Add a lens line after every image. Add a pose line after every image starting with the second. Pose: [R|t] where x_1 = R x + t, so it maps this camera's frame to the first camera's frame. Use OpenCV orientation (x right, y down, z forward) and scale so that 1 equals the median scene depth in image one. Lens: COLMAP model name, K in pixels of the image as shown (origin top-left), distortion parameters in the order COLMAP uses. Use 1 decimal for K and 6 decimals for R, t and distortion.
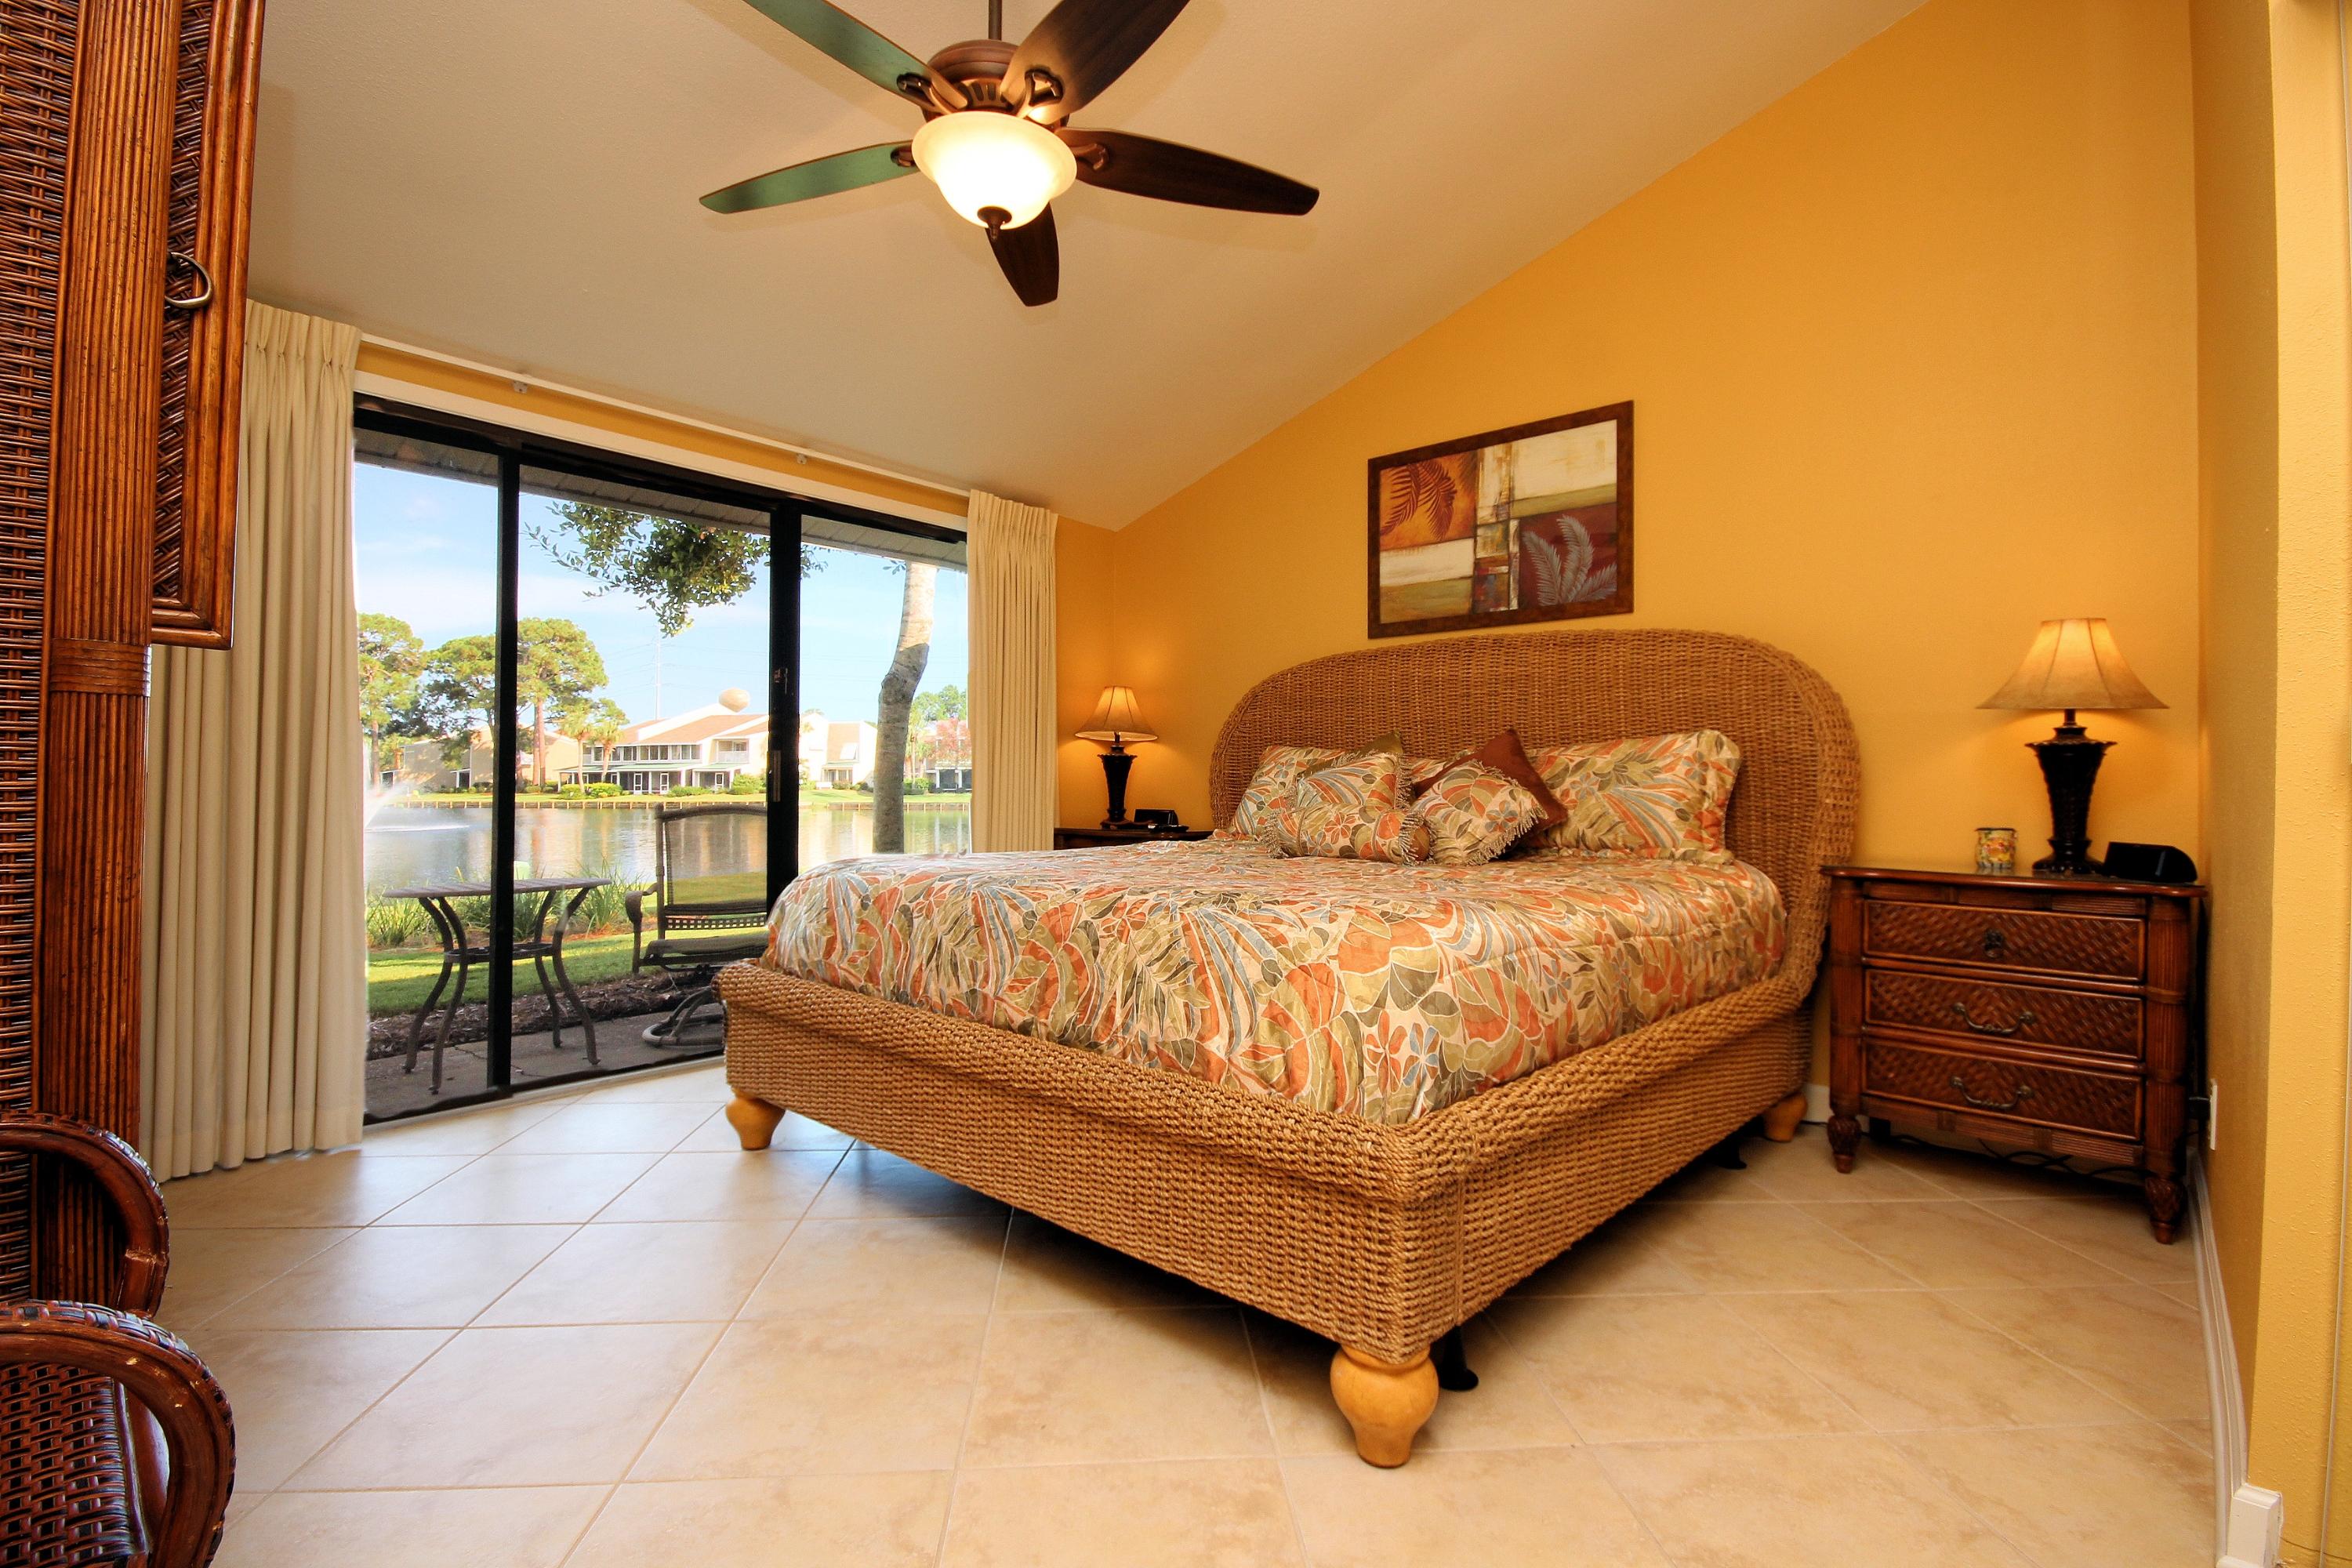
lens RADIAL K [[1059.1, 0, 1178.1], [0, 1059.1, 762.5], [0, 0, 1]] dist [-0.002379, -0.000268]
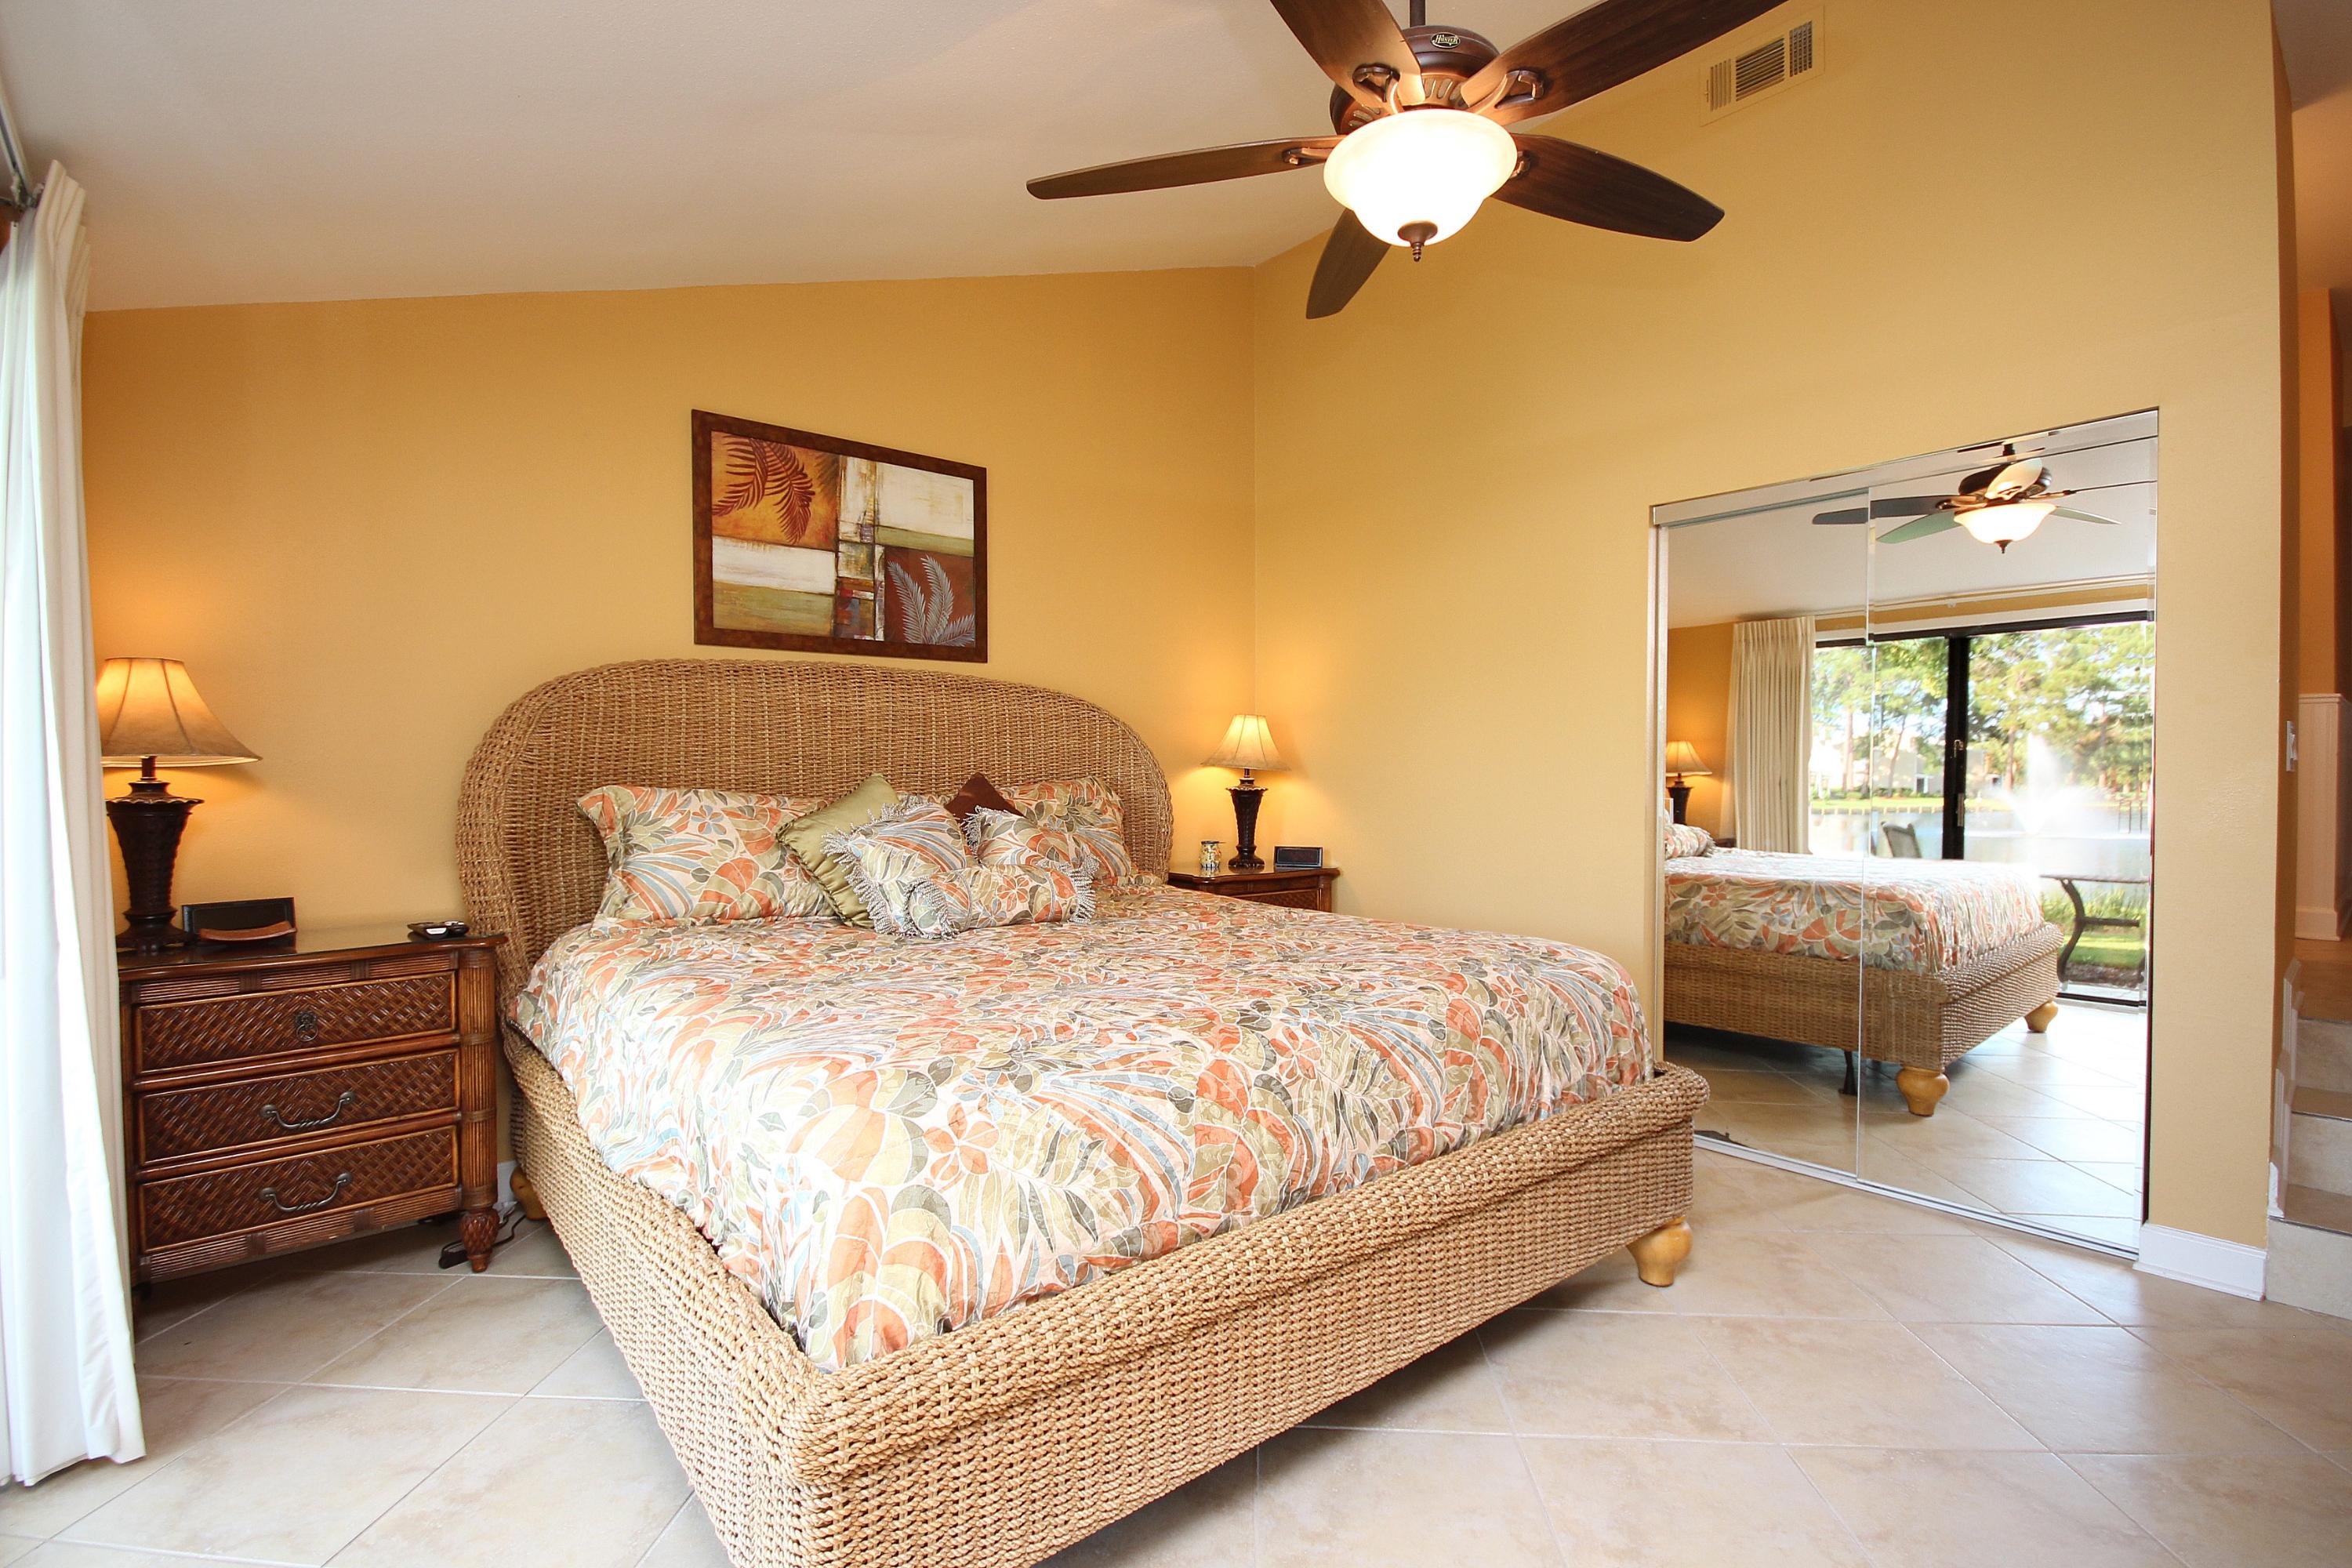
lens RADIAL K [[1092.9, 0, 1173.6], [0, 1092.9, 763.5], [0, 0, 1]] dist [0.004229, -0.007344]
pose [[0.160278, -0.006016, 0.987054, -0.618395], [-0.018680, 0.999784, 0.009126, -0.049421], [-0.986895, -0.019901, 0.160131, 0.592324]]
